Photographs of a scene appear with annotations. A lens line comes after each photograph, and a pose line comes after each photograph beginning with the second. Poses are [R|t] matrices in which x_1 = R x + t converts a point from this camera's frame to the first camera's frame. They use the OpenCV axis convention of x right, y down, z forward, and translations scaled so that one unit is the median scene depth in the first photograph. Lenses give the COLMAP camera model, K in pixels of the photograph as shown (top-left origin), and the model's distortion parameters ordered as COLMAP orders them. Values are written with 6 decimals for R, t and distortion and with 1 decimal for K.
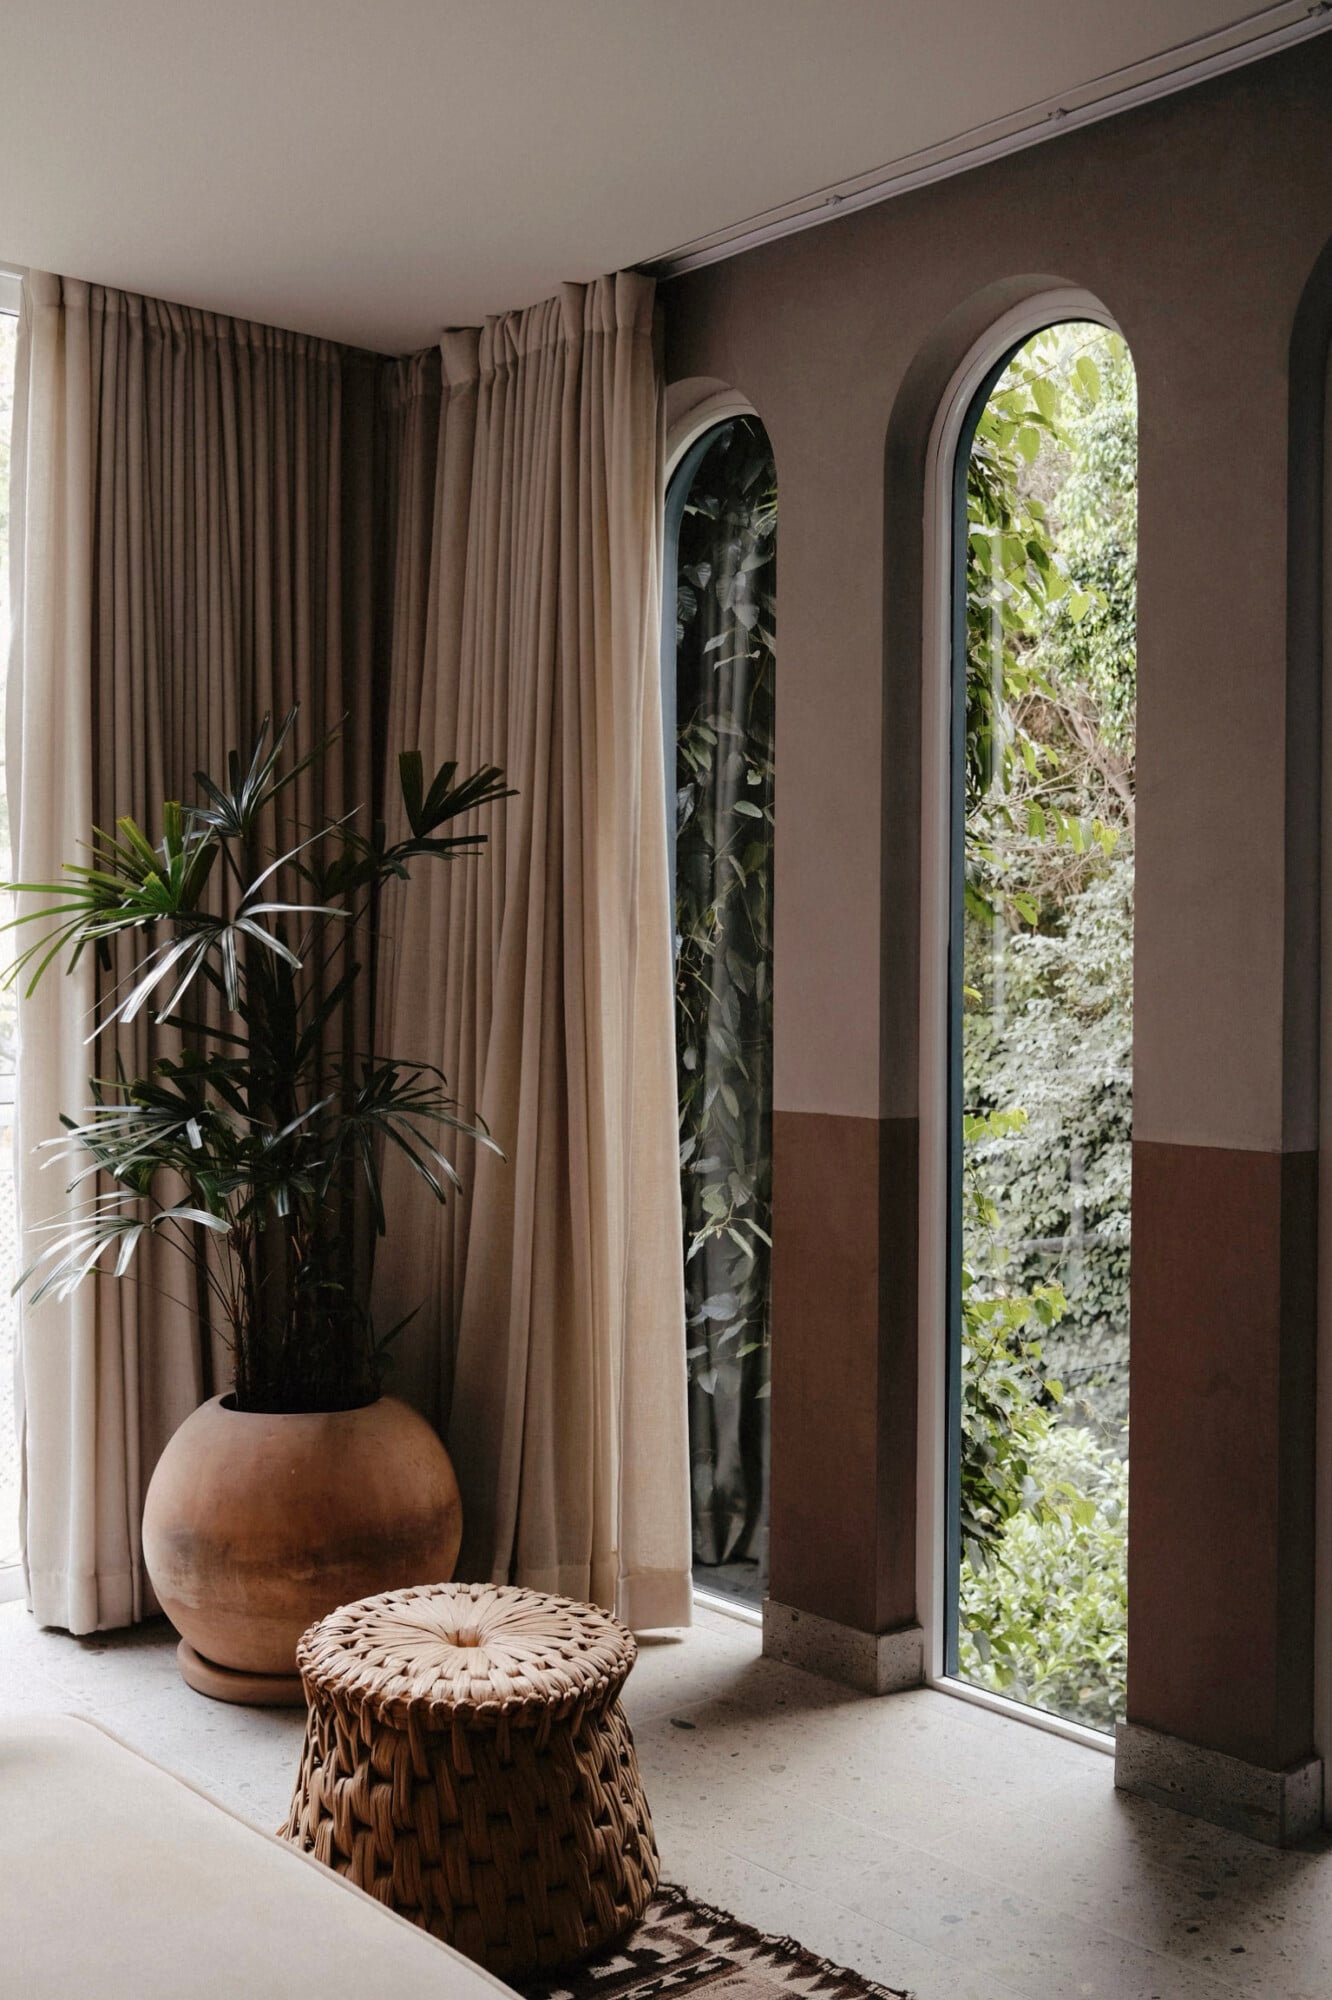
lens RADIAL K [[2078.3, 0, 666.0], [0, 2078.3, 1000.0], [0, 0, 1]] dist [-0.054422, 0.186332]
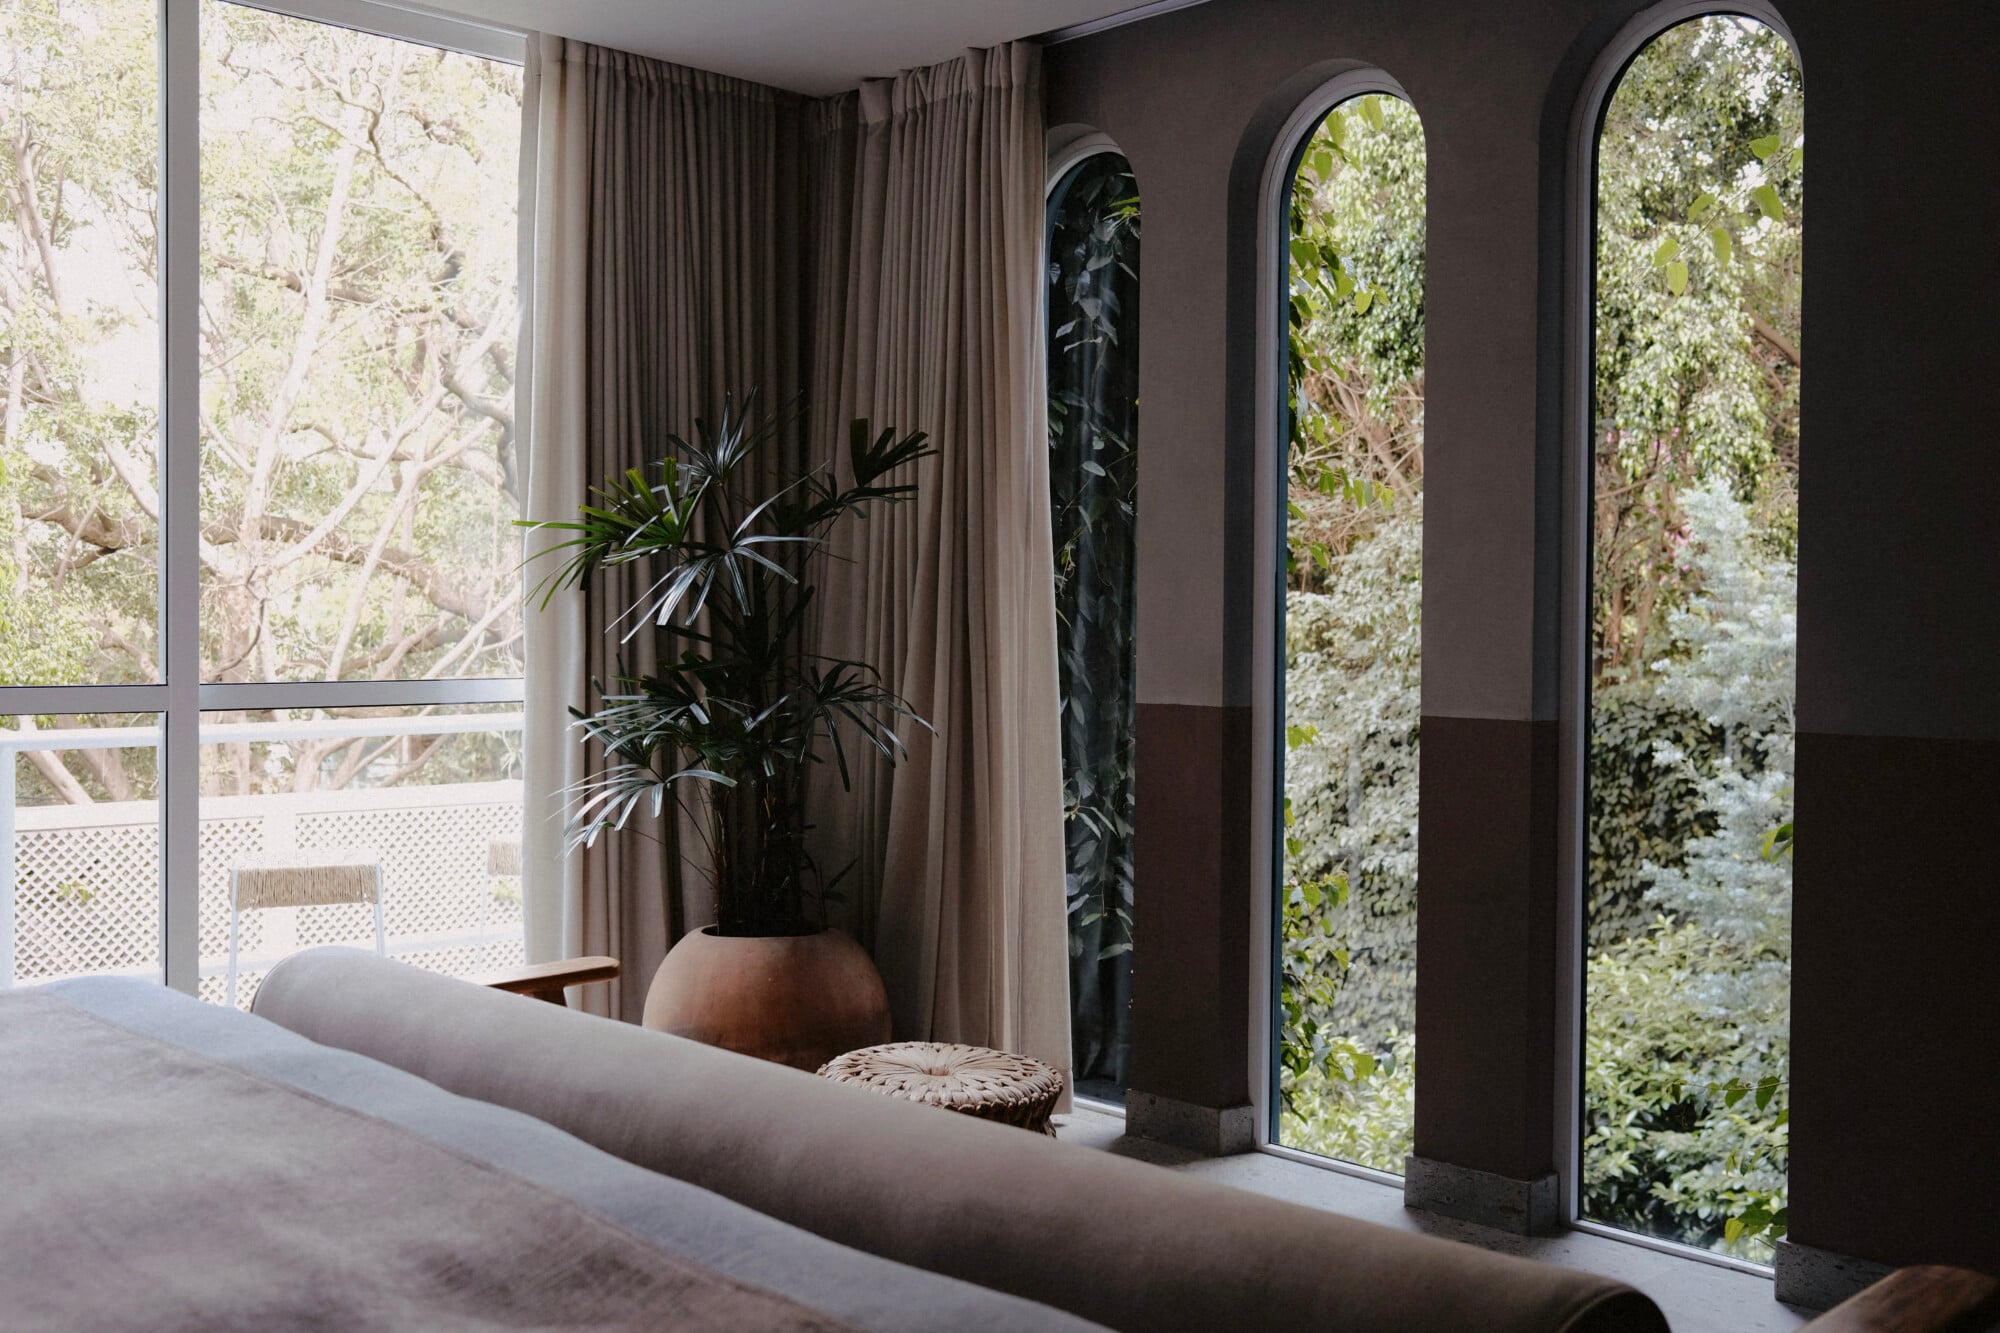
lens RADIAL K [[2394.5, 0, 899.0], [0, 2394.5, 721.3], [0, 0, 1]] dist [-0.180086, 1.054157]
pose [[0.999600, 0.001283, 0.028236, -0.125761], [-0.001498, 0.999970, 0.007608, 0.049713], [-0.028226, -0.007647, 0.999572, -0.425394]]
